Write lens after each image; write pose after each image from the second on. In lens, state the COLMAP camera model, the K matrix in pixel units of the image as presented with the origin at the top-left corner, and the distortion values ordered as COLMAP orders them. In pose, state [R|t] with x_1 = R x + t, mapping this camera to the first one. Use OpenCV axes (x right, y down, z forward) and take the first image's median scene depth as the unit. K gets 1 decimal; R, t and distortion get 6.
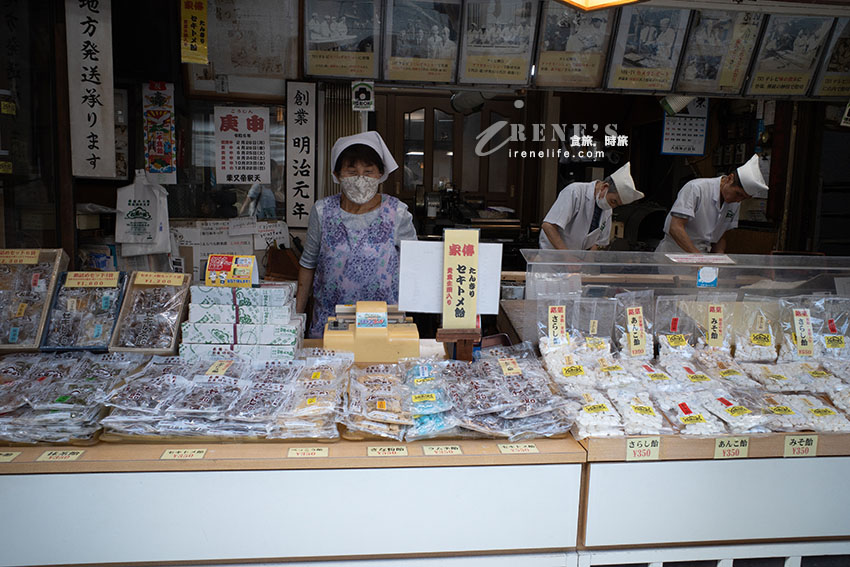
lens RADIAL K [[661.9, 0, 434.6], [0, 661.9, 286.7], [0, 0, 1]] dist [-0.059357, 0.052954]
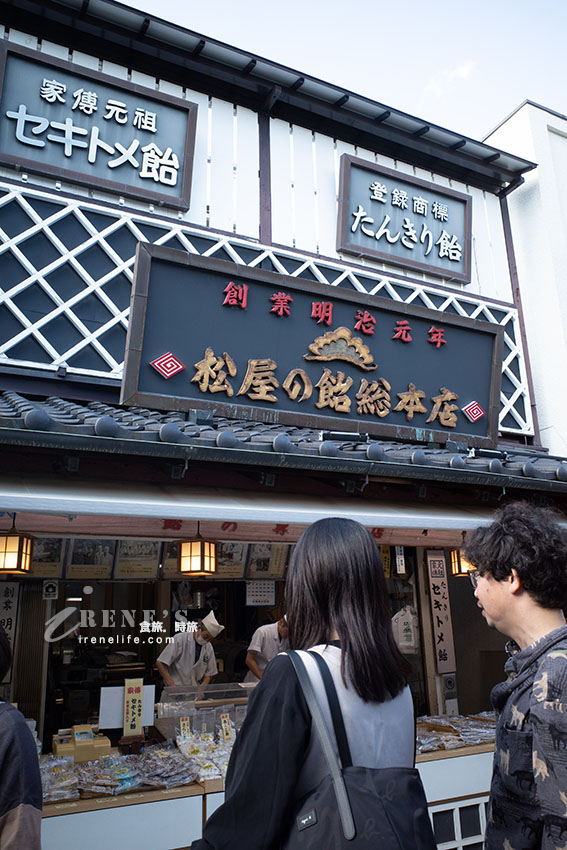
lens RADIAL K [[661.9, 0, 283.5], [0, 661.9, 425.0], [0, 0, 1]] dist [-0.059357, 0.052954]
pose [[0.935454, 0.051949, 0.349609, -0.248108], [0.099403, 0.910548, -0.401274, 0.047317], [-0.339182, 0.410126, 0.846612, -1.023598]]
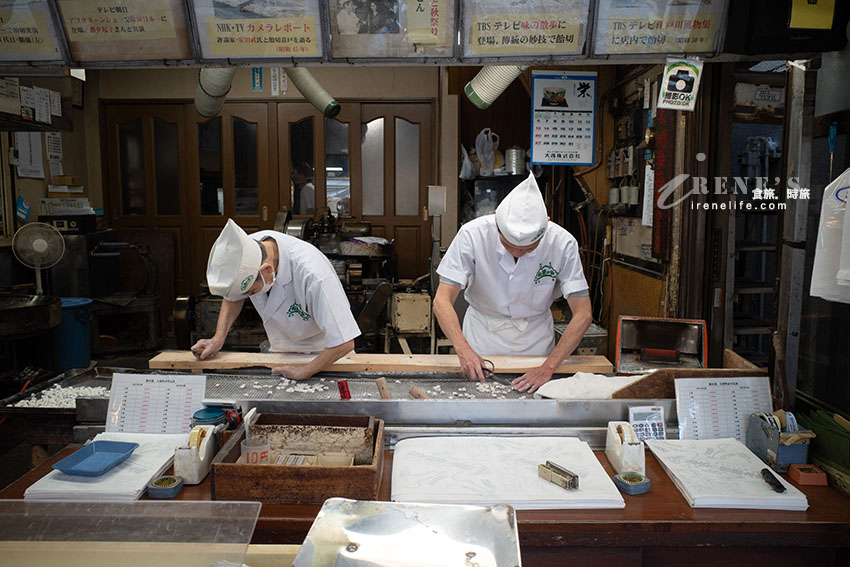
lens RADIAL K [[661.9, 0, 434.6], [0, 661.9, 286.7], [0, 0, 1]] dist [-0.059357, 0.052954]
pose [[0.994573, -0.007286, -0.103788, 0.868051], [0.005376, 0.999811, -0.018668, -0.156567], [0.103904, 0.018008, 0.994424, 0.772742]]
